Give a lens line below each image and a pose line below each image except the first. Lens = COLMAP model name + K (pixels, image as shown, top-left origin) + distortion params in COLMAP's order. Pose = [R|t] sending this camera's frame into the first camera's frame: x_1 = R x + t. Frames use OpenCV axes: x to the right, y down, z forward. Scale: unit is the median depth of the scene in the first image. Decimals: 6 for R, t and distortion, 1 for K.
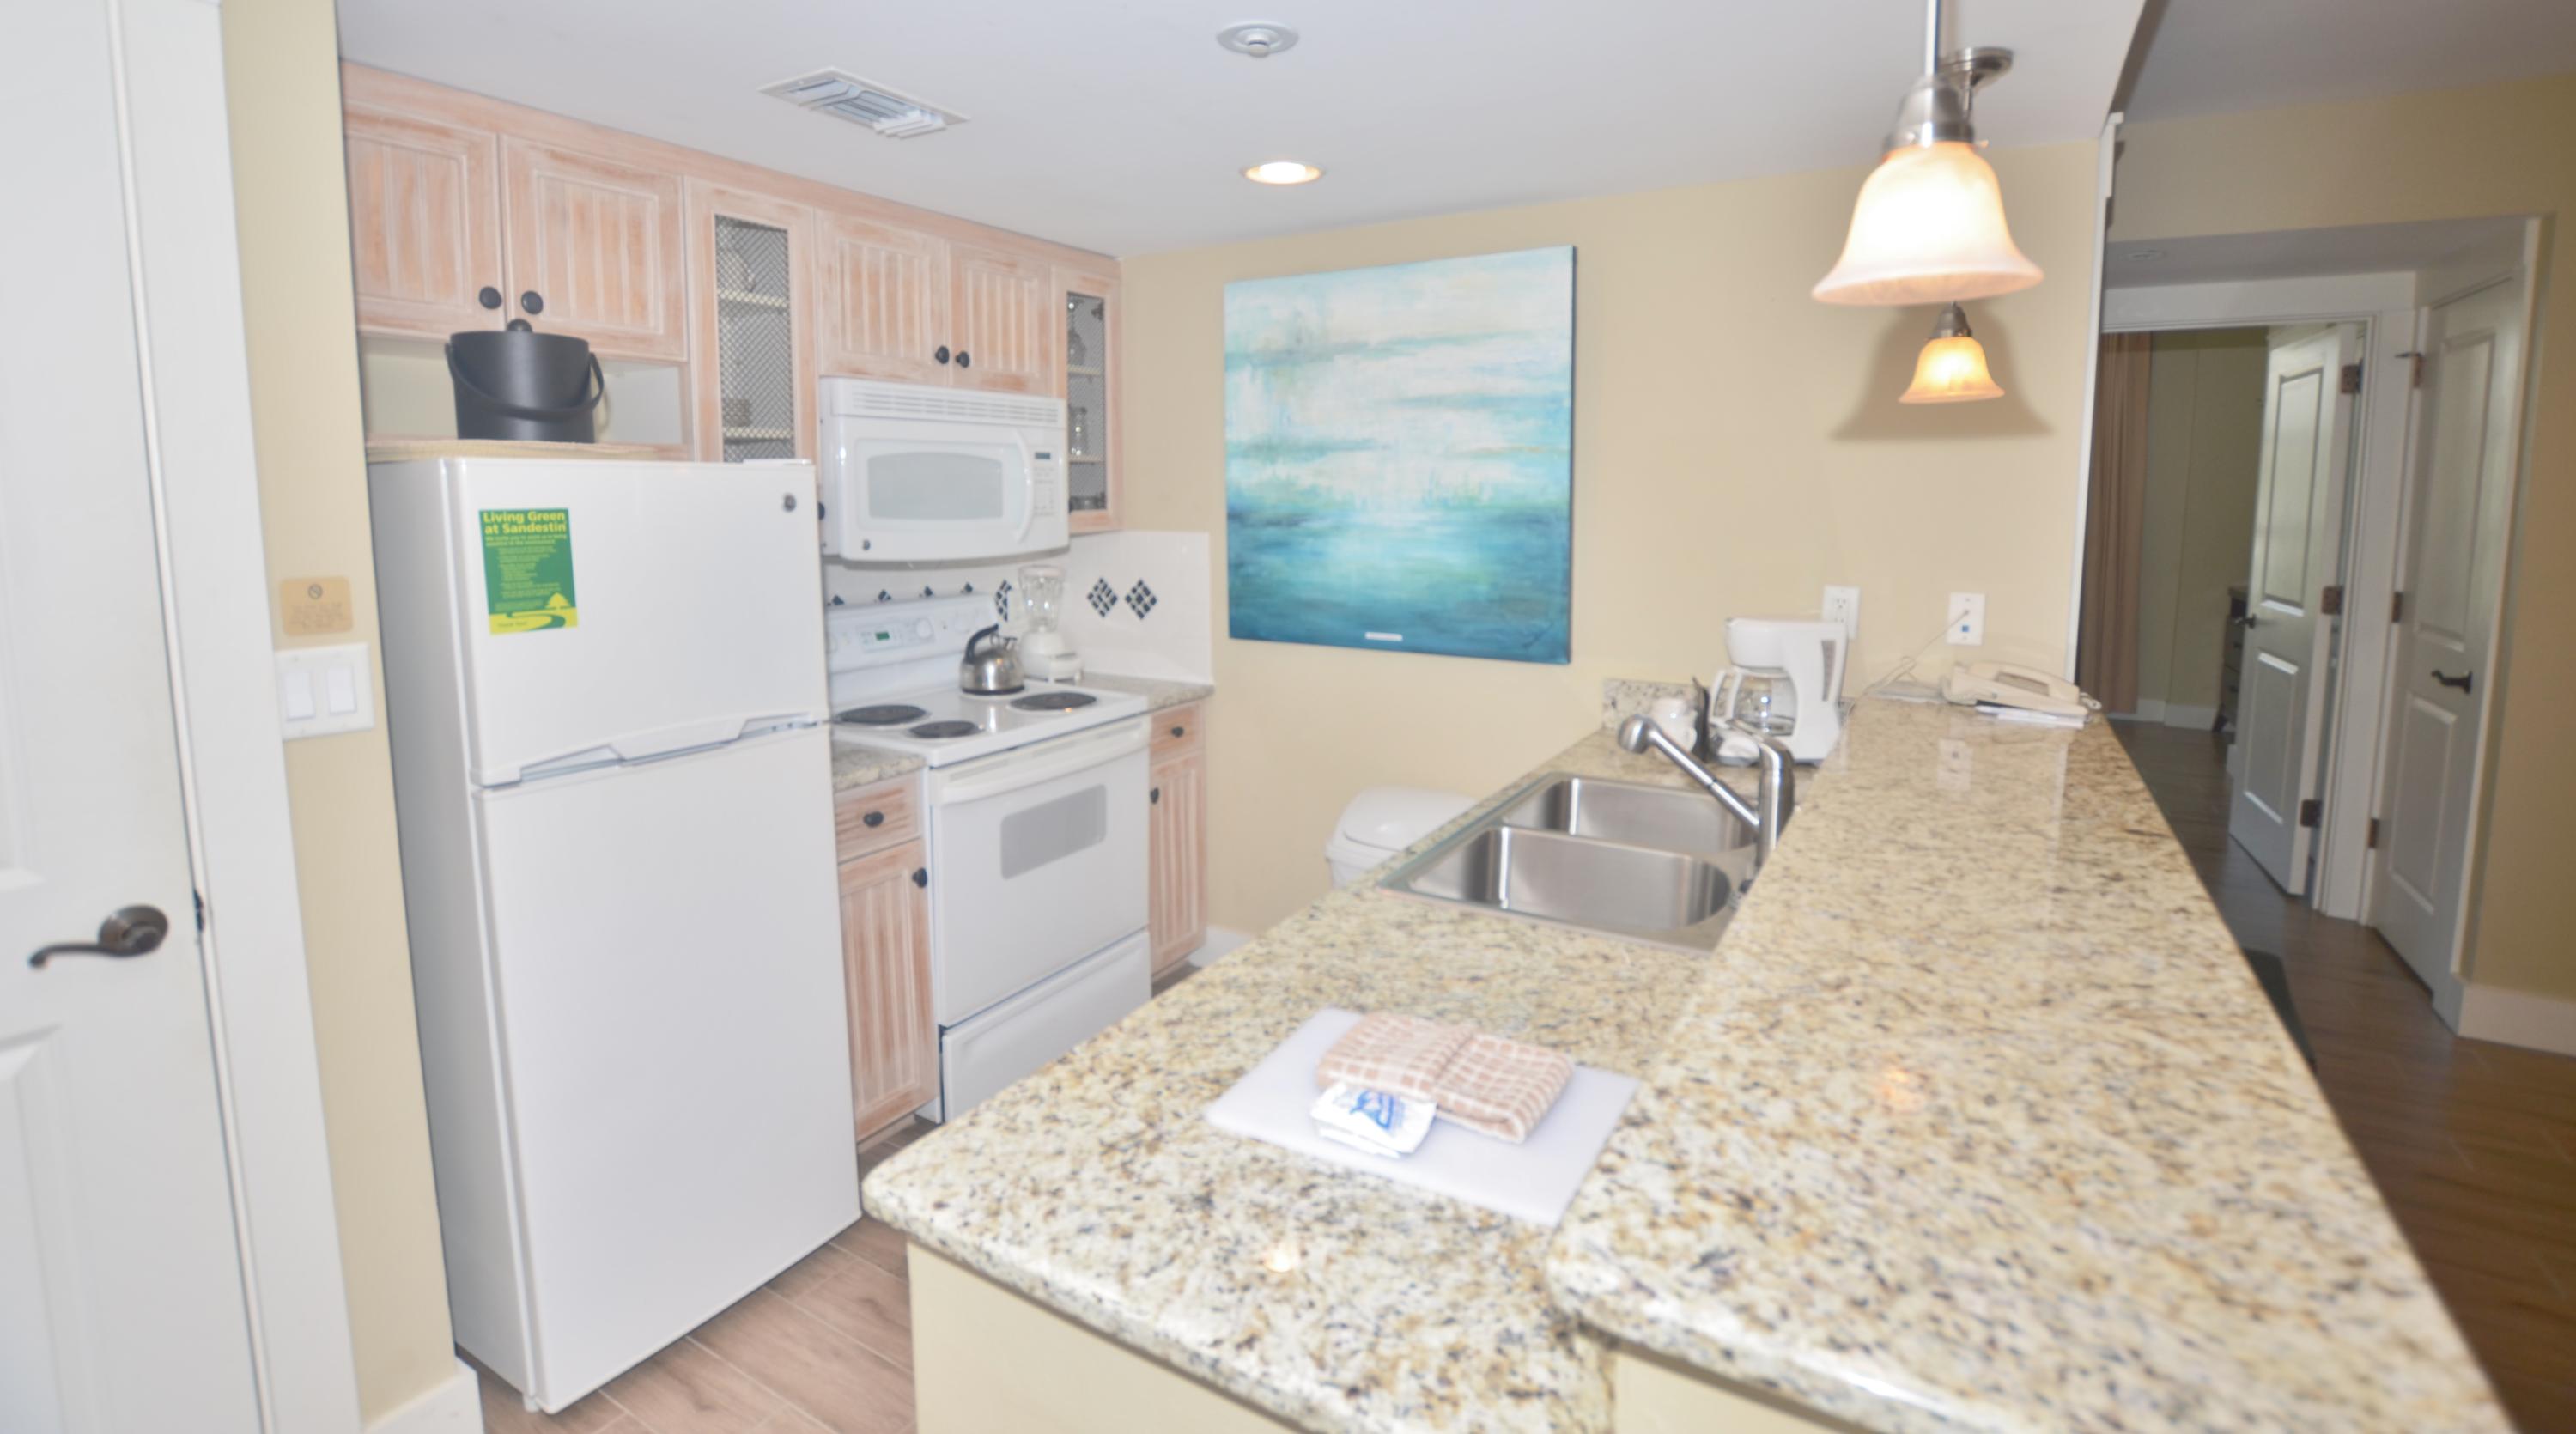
lens RADIAL K [[1149.1, 0, 1292.0], [0, 1149.1, 622.9], [0, 0, 1]] dist [-0.026947, 0.000191]
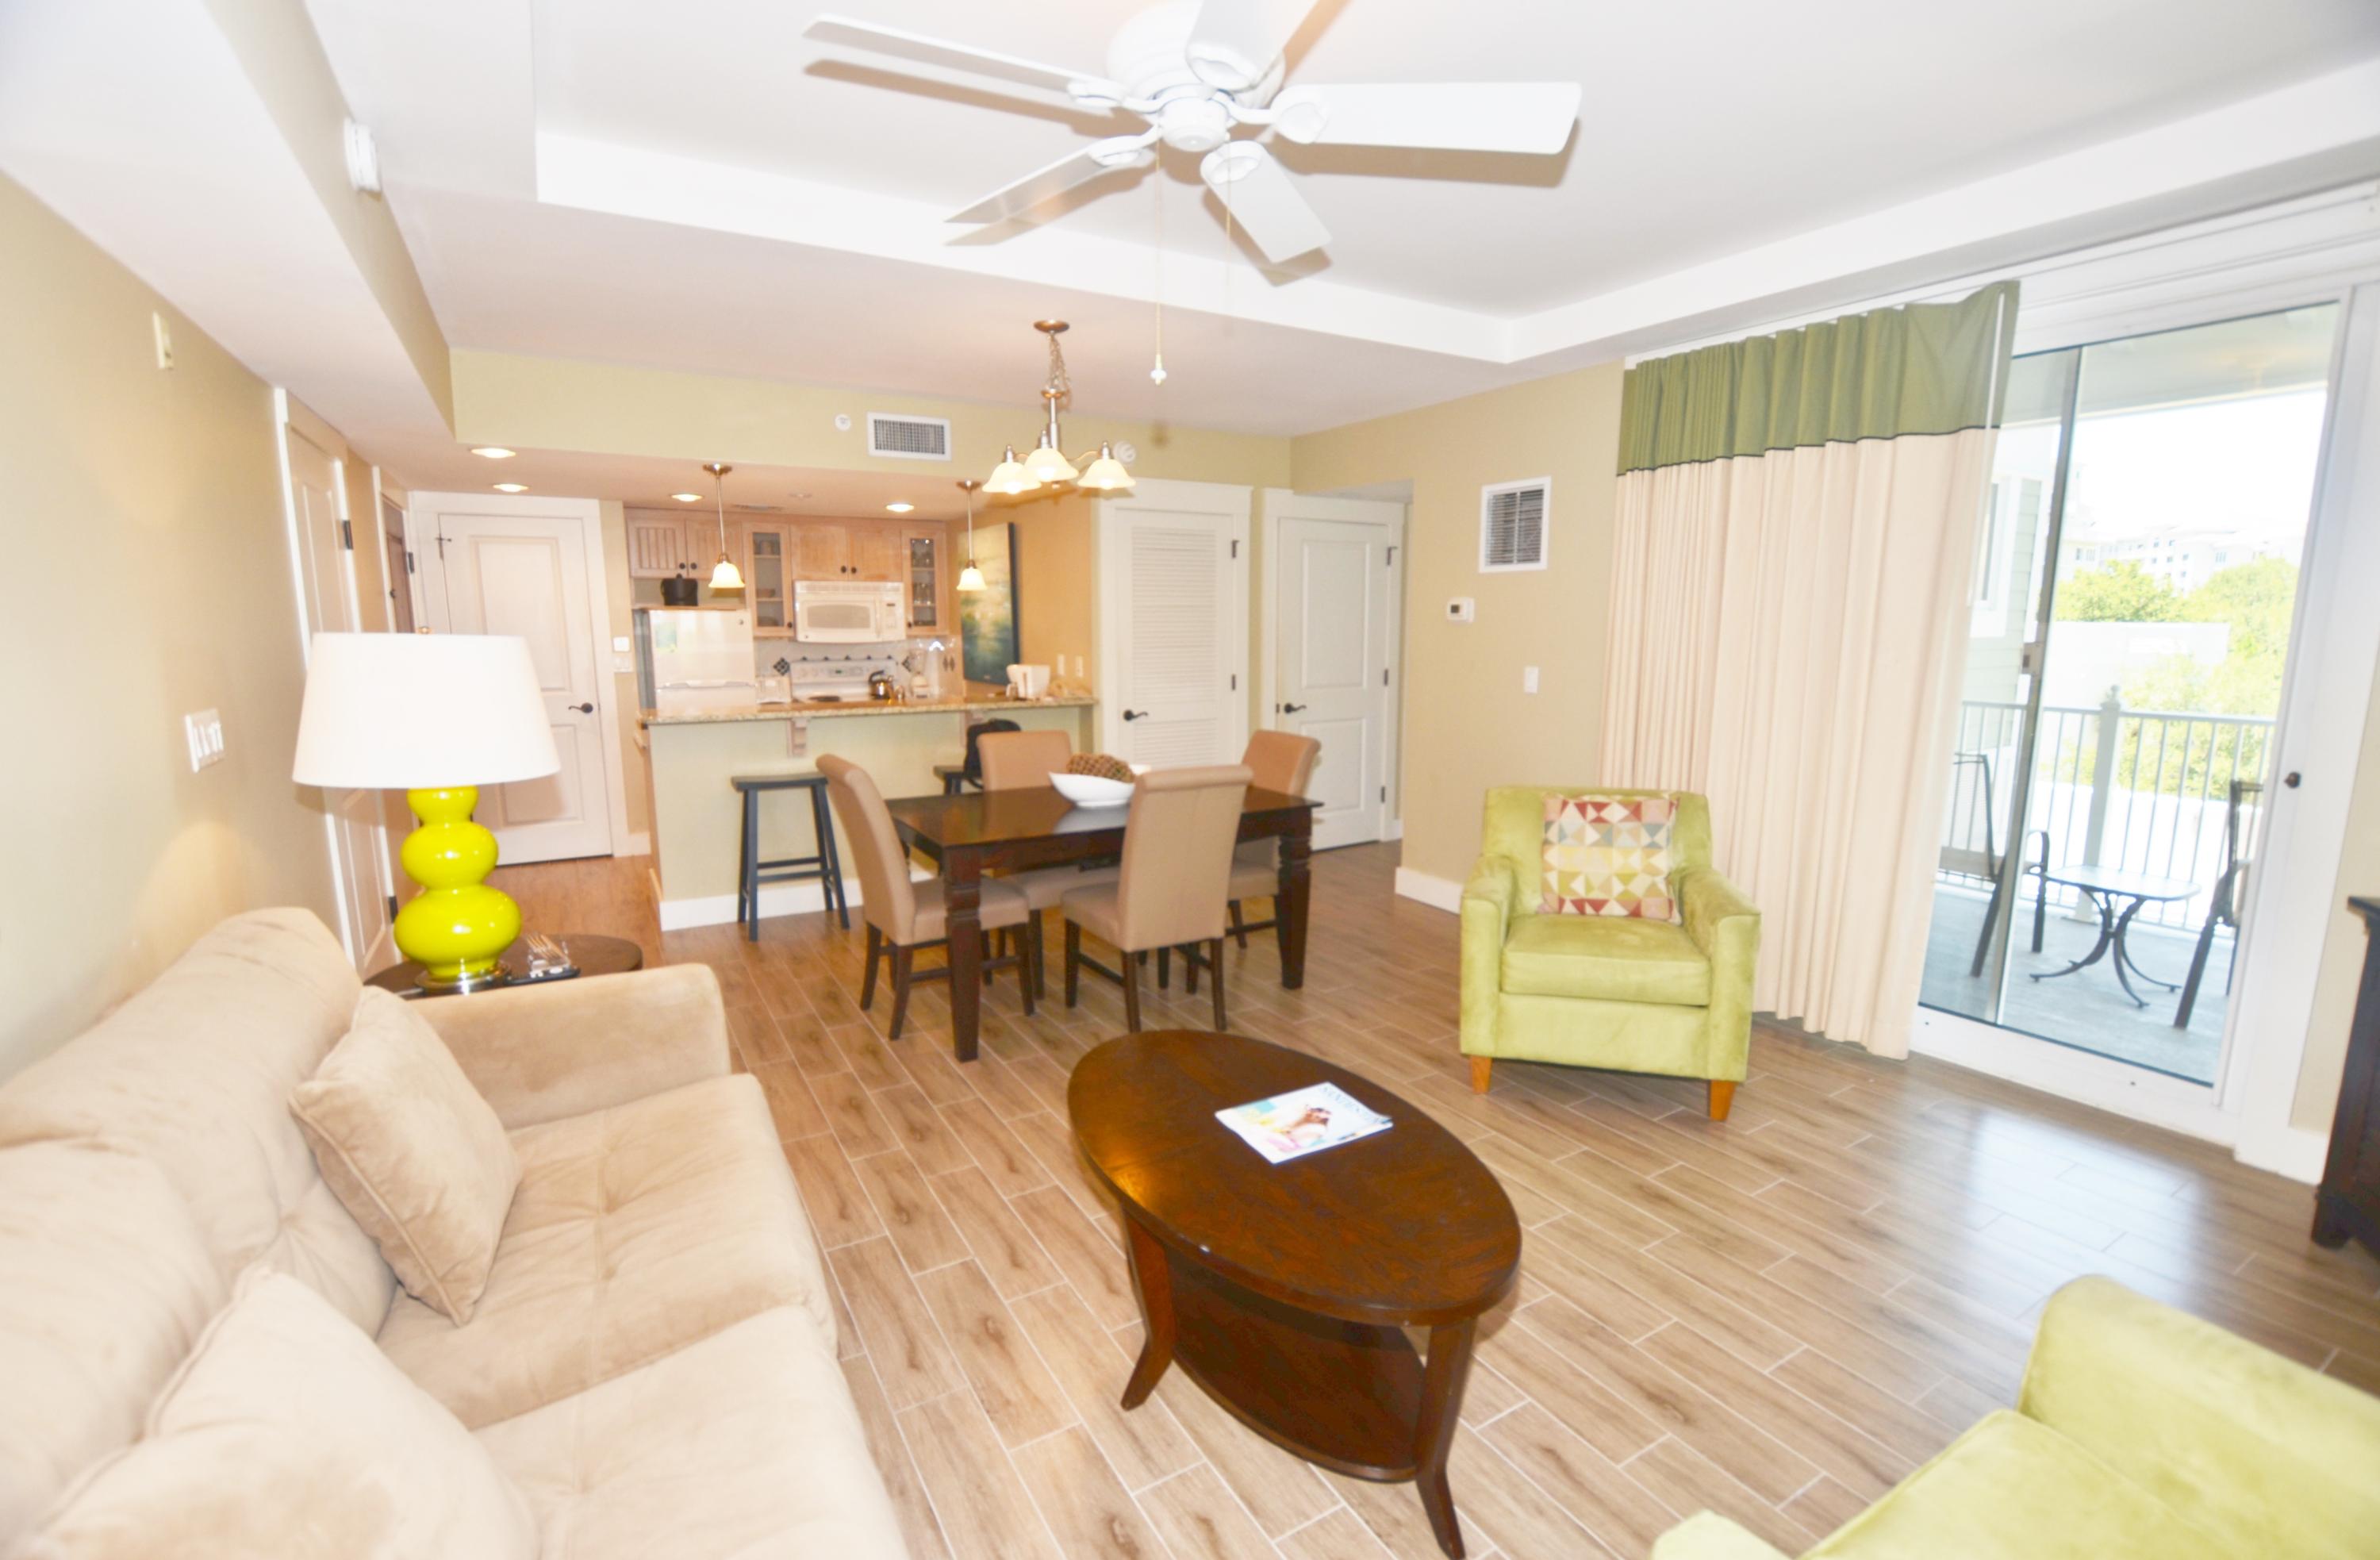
lens RADIAL K [[1071.6, 0, 1188.9], [0, 1071.6, 798.2], [0, 0, 1]] dist [-0.024354, -0.000041]
pose [[0.874143, 0.084605, -0.478242, 1.594625], [-0.058182, 0.995861, 0.069830, 0.084090], [0.482171, -0.033217, 0.875447, -0.826340]]
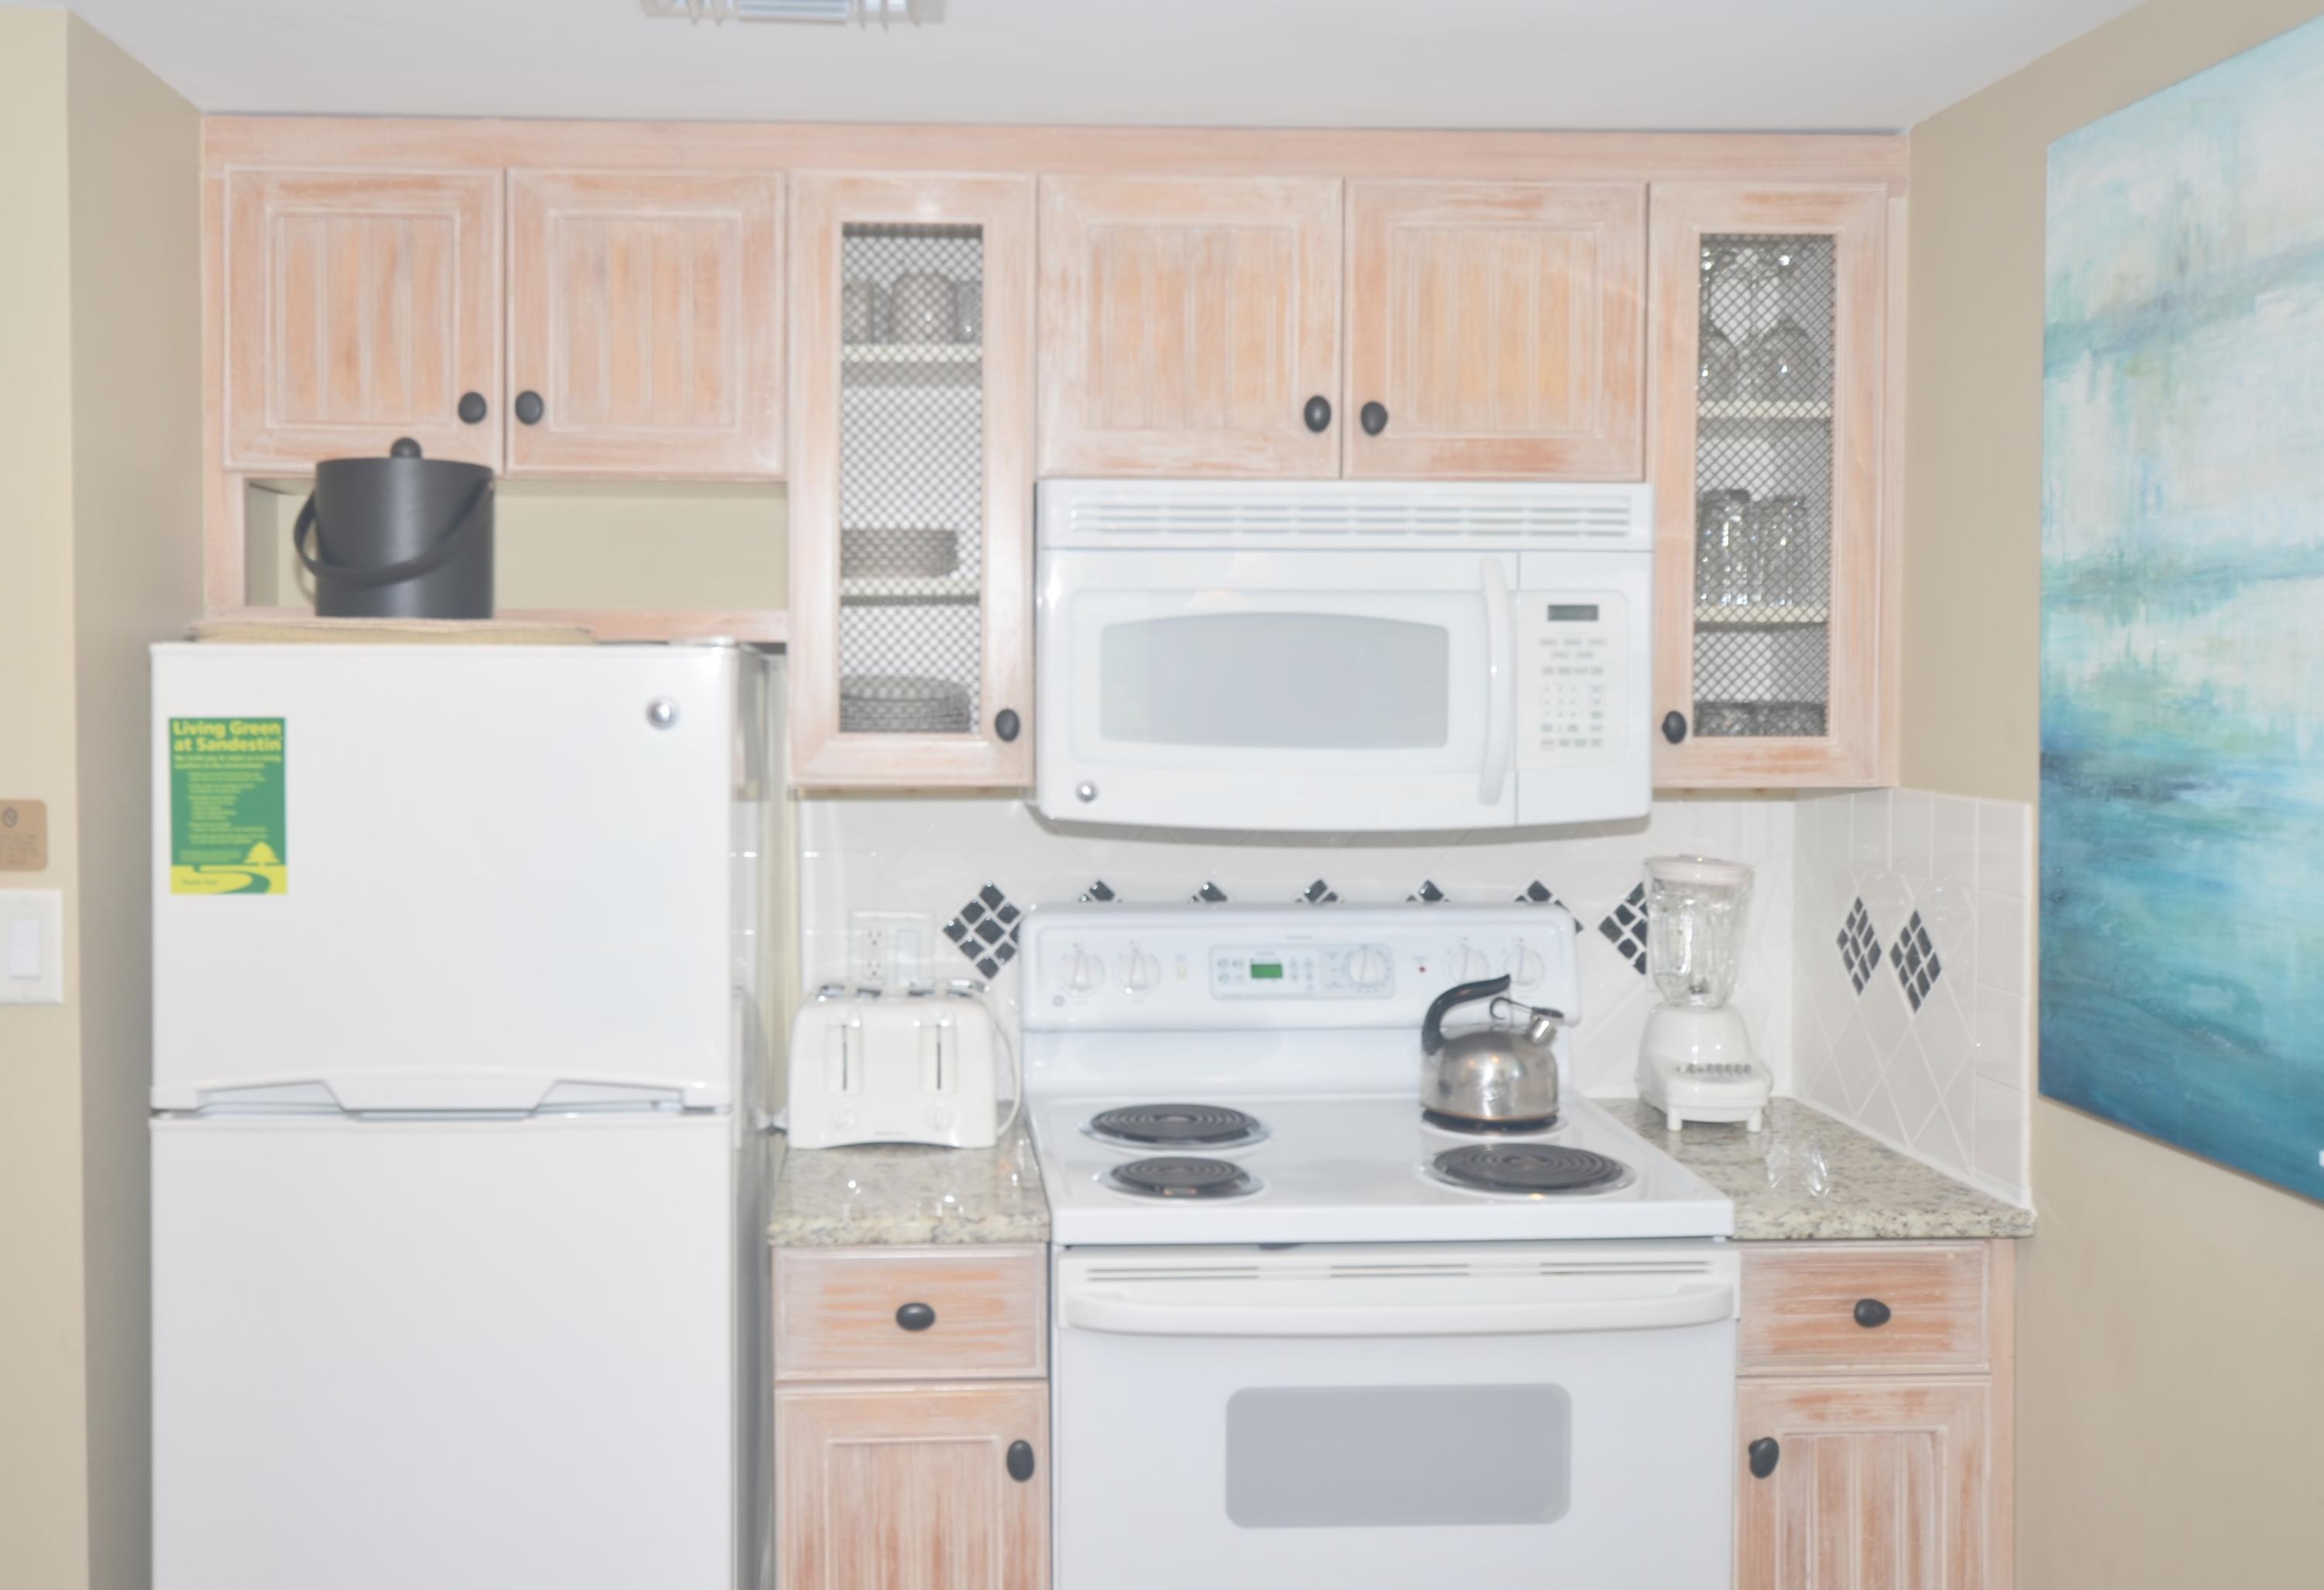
lens RADIAL K [[2110.0, 0, 994.0], [0, 2110.0, 746.2], [0, 0, 1]] dist [0.000896, 0.008697]
pose [[0.544680, 0.033775, -0.837964, 0.353308], [-0.097771, 0.994933, -0.023450, -0.053175], [0.832926, 0.094701, 0.545222, 0.374267]]
